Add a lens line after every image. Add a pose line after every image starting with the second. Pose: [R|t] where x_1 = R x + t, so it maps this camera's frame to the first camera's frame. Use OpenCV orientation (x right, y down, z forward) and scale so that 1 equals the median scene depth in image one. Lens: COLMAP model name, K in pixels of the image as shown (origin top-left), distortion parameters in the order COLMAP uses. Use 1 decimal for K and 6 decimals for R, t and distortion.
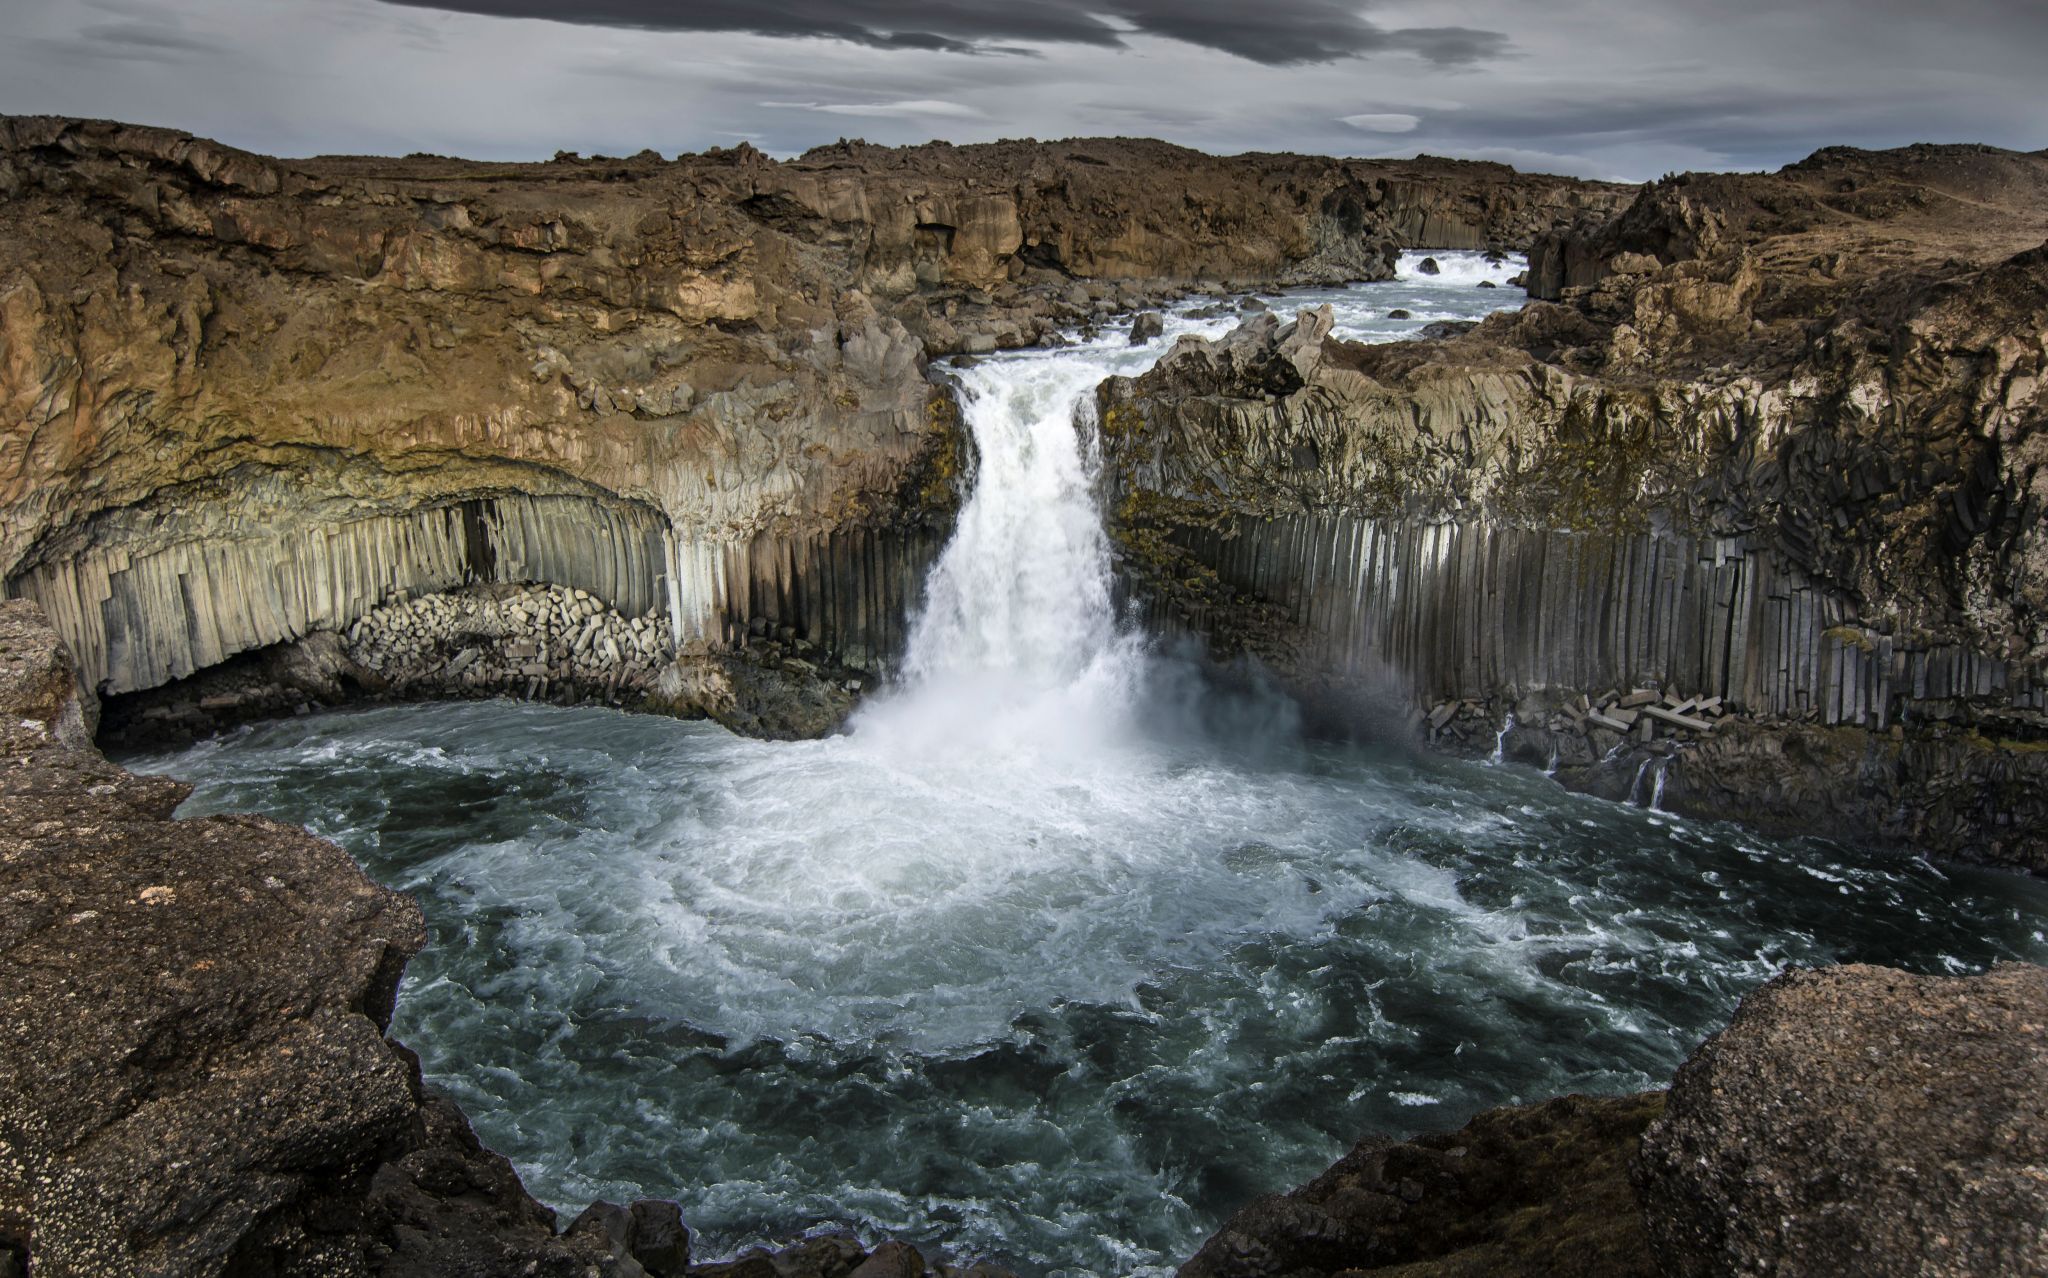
lens RADIAL K [[1452.3, 0, 1030.1], [0, 1452.3, 659.0], [0, 0, 1]] dist [0.010512, -0.027726]
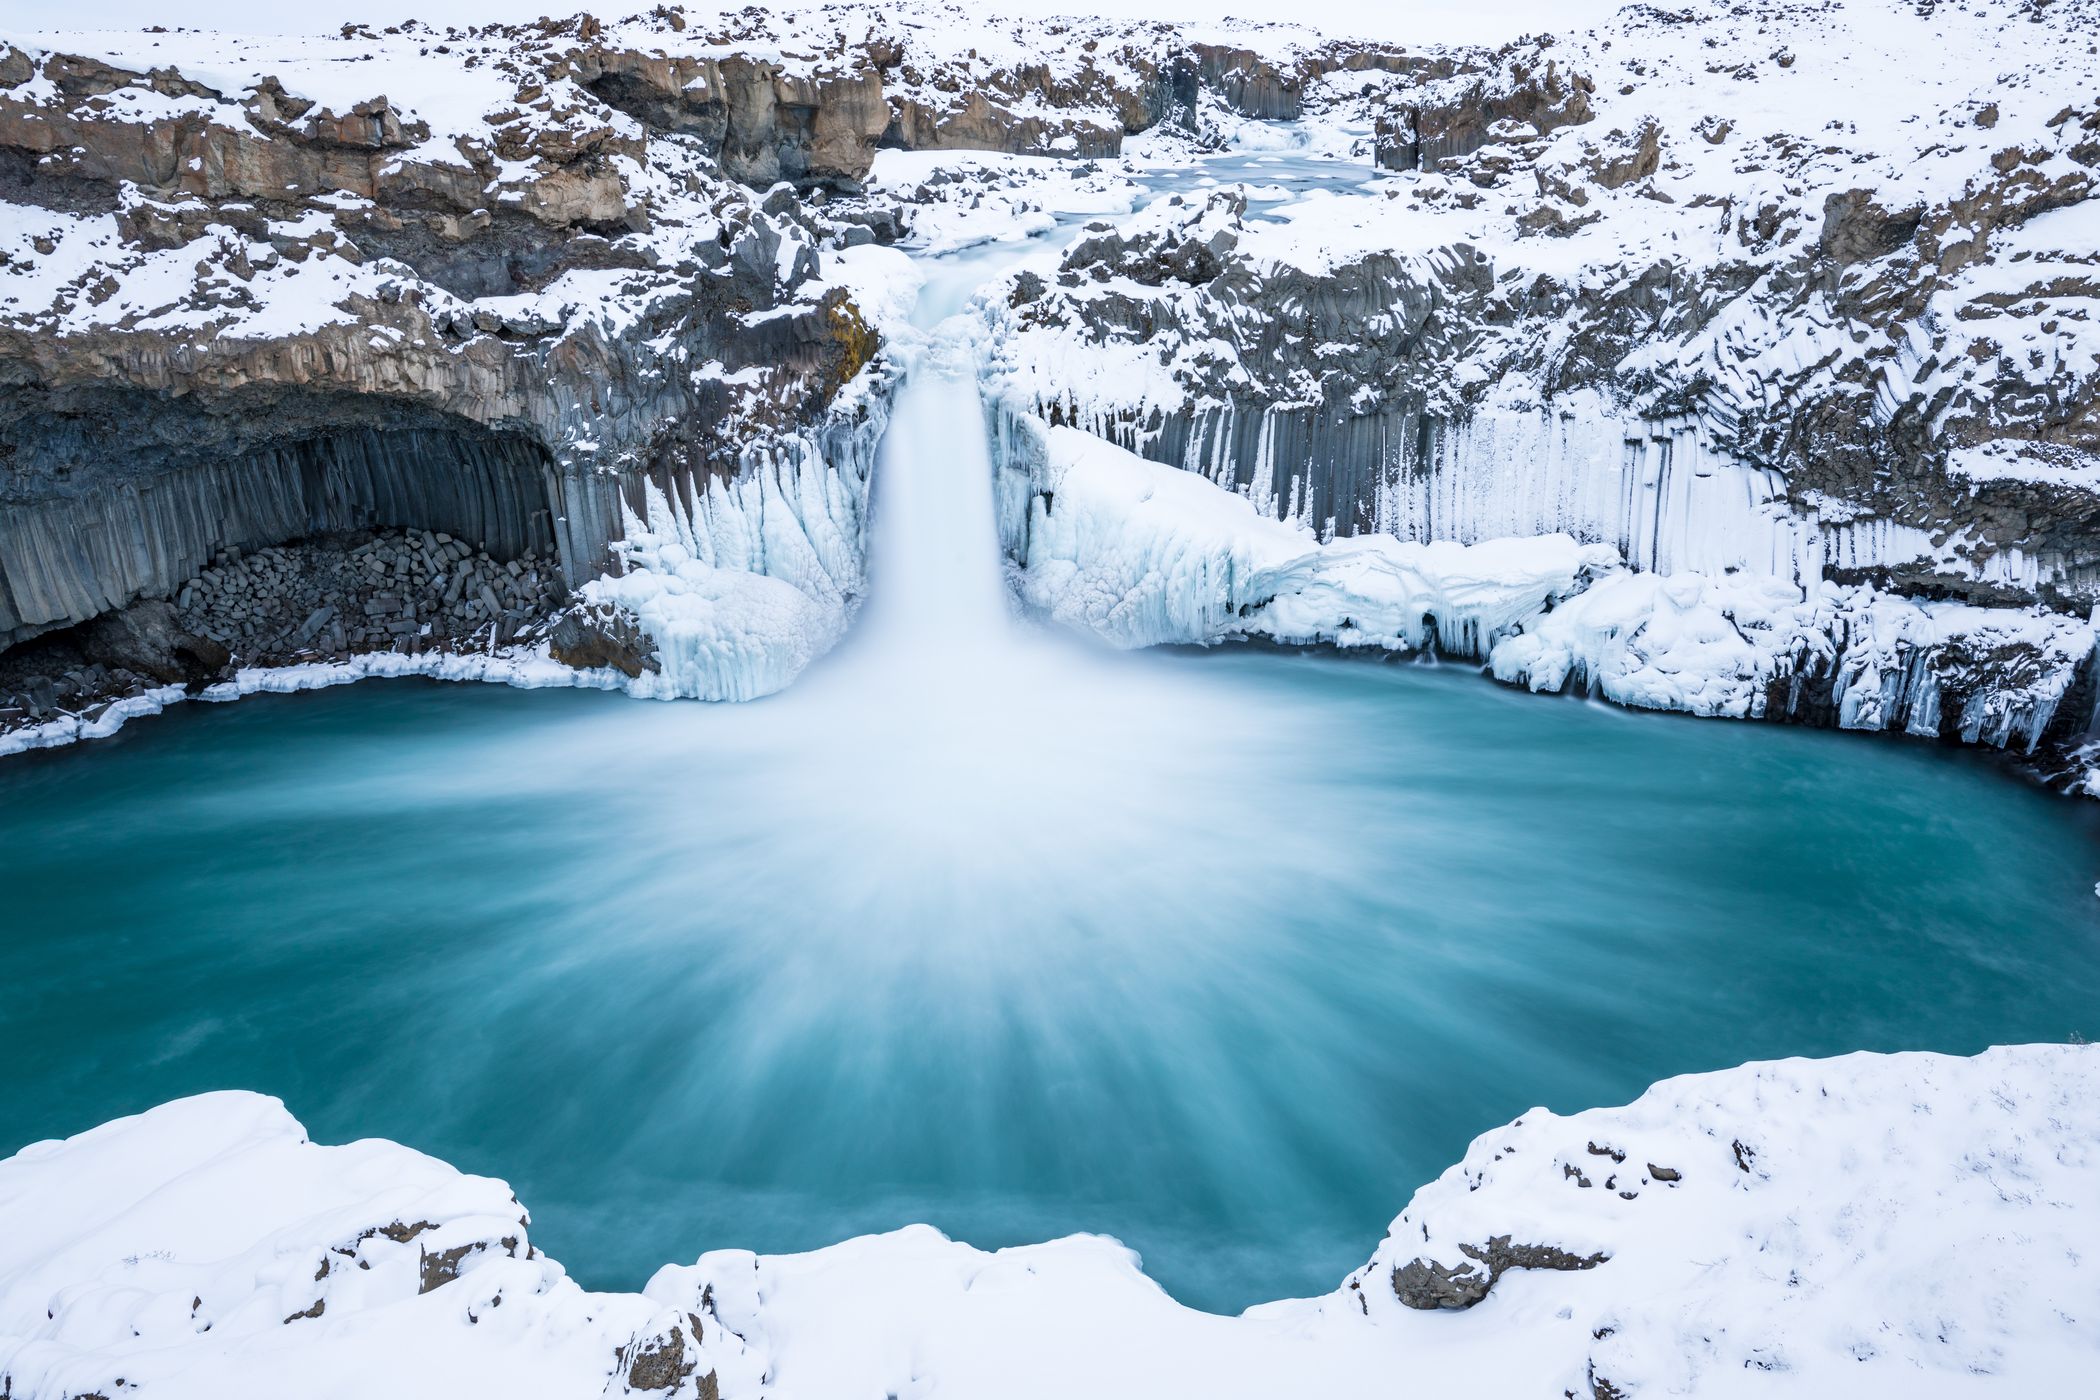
lens RADIAL K [[1429.6, 0, 1049.0], [0, 1429.6, 693.2], [0, 0, 1]] dist [0.002971, -0.002395]
pose [[0.987442, -0.075897, 0.138557, -0.076065], [0.060877, 0.992110, 0.109598, -0.025811], [-0.145782, -0.099786, 0.984272, 0.070342]]
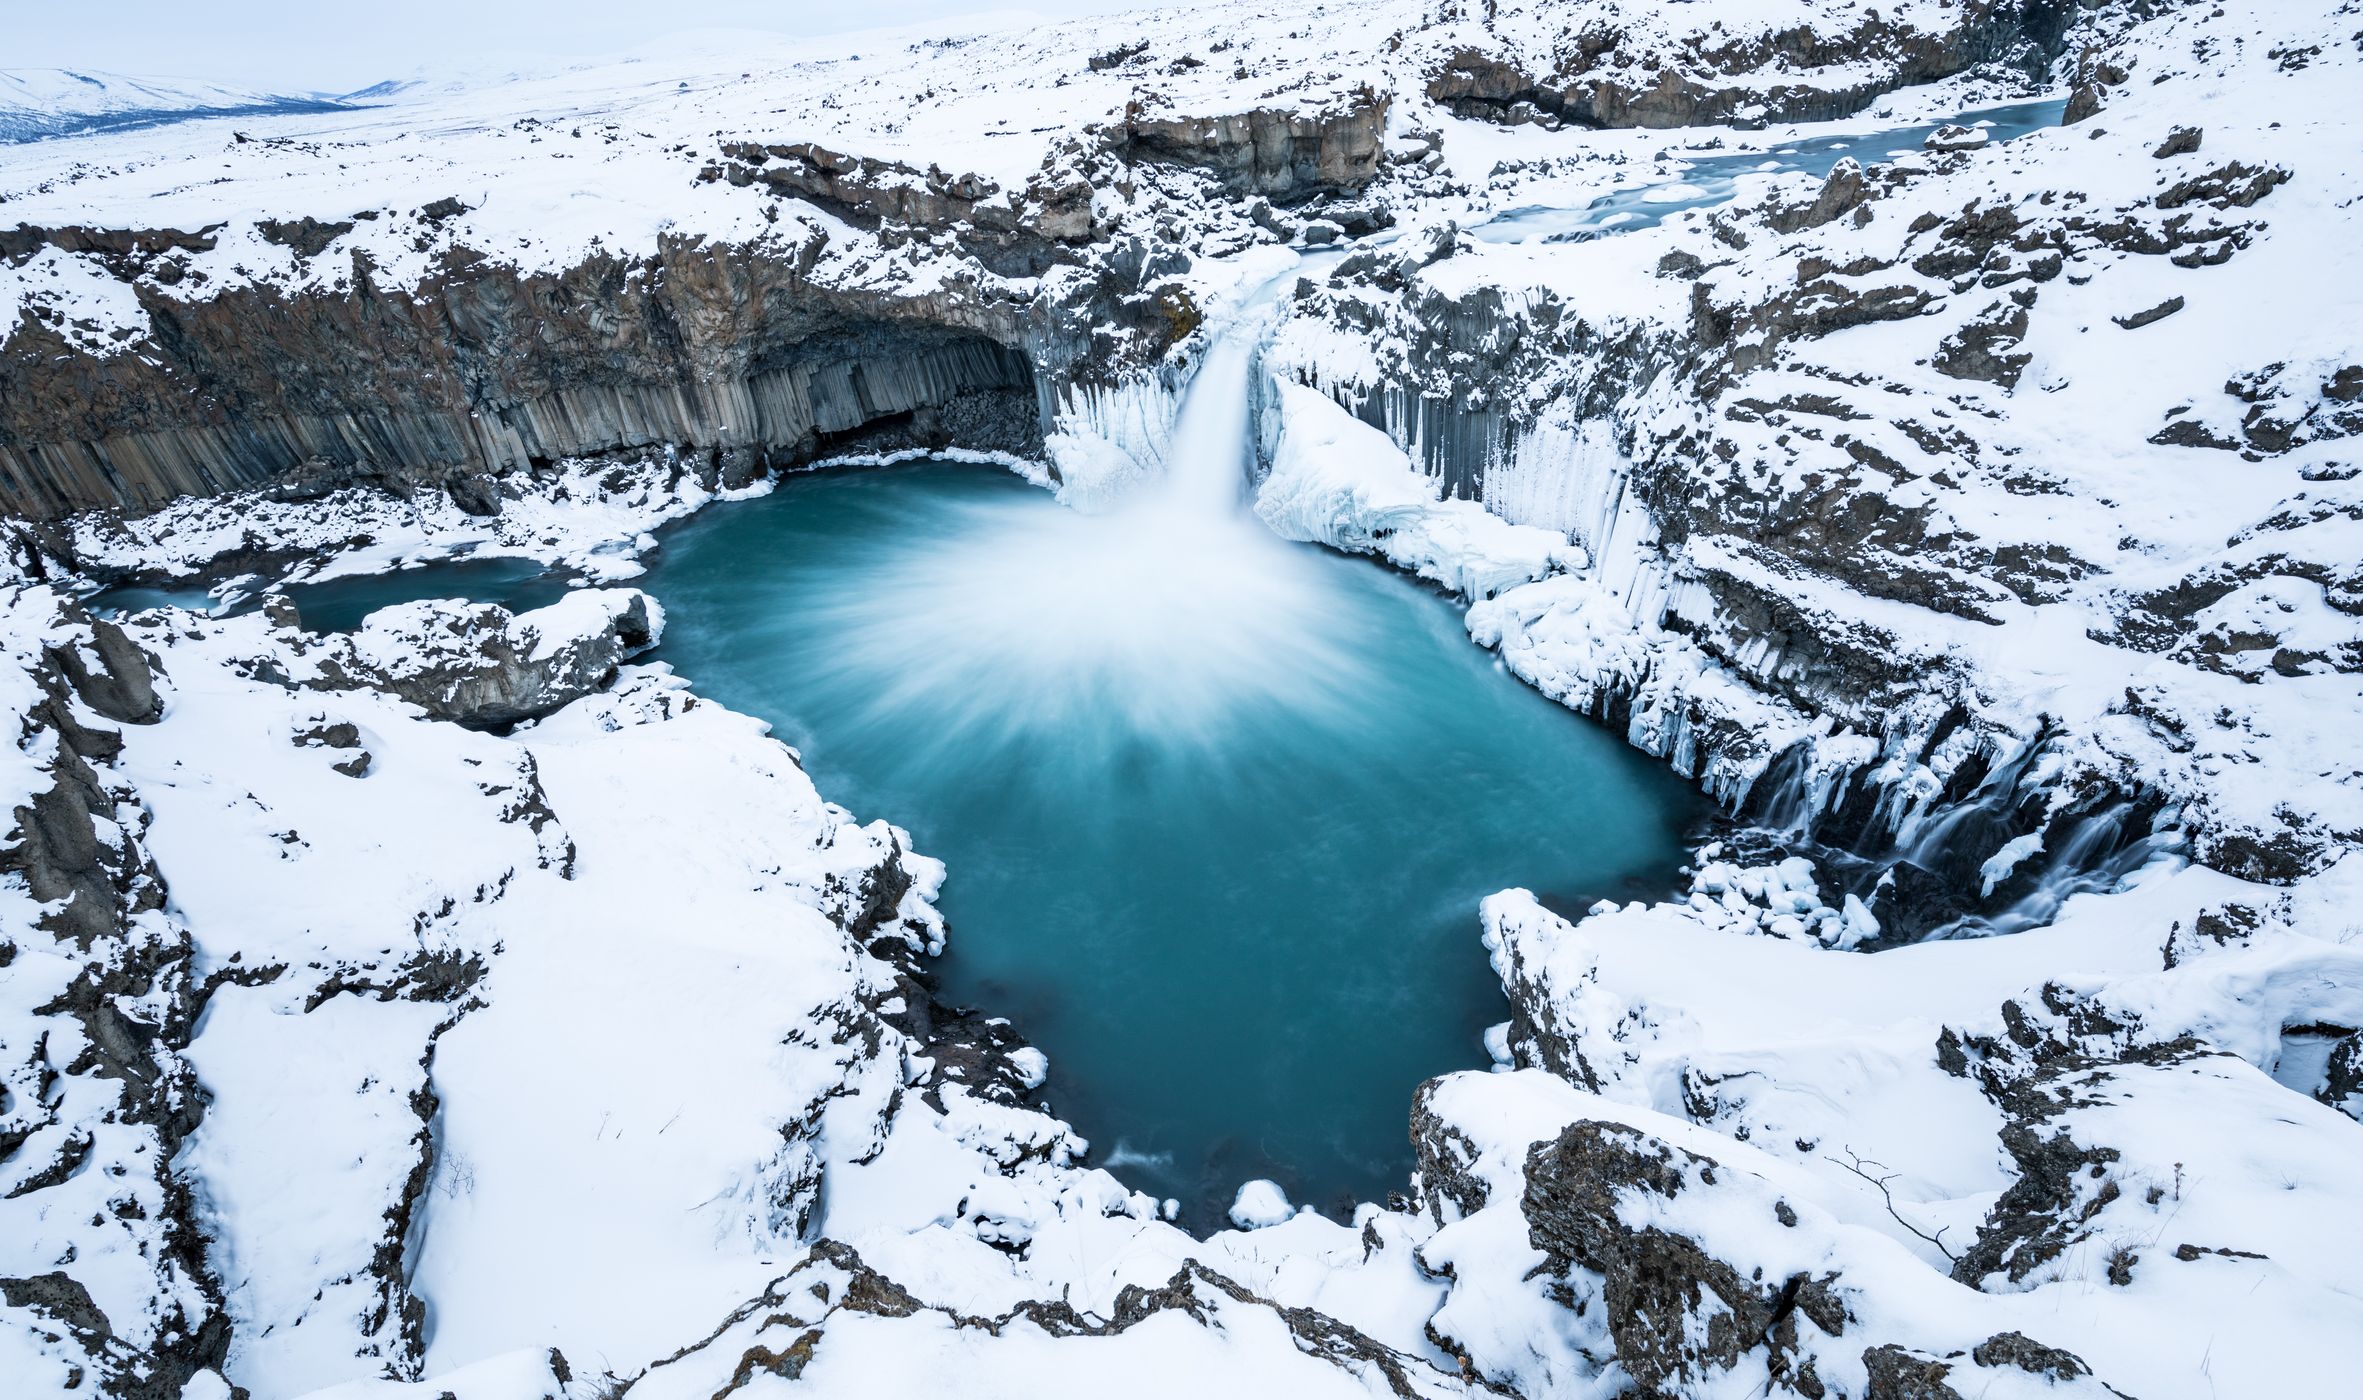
lens RADIAL K [[1063.3, 0, 1185.4], [0, 1063.3, 714.7], [0, 0, 1]] dist [0.002205, 0.000071]
pose [[0.779790, 0.265954, -0.566742, 0.703336], [-0.085260, 0.941959, 0.324721, -0.125696], [0.620209, -0.204894, 0.757205, 0.067447]]
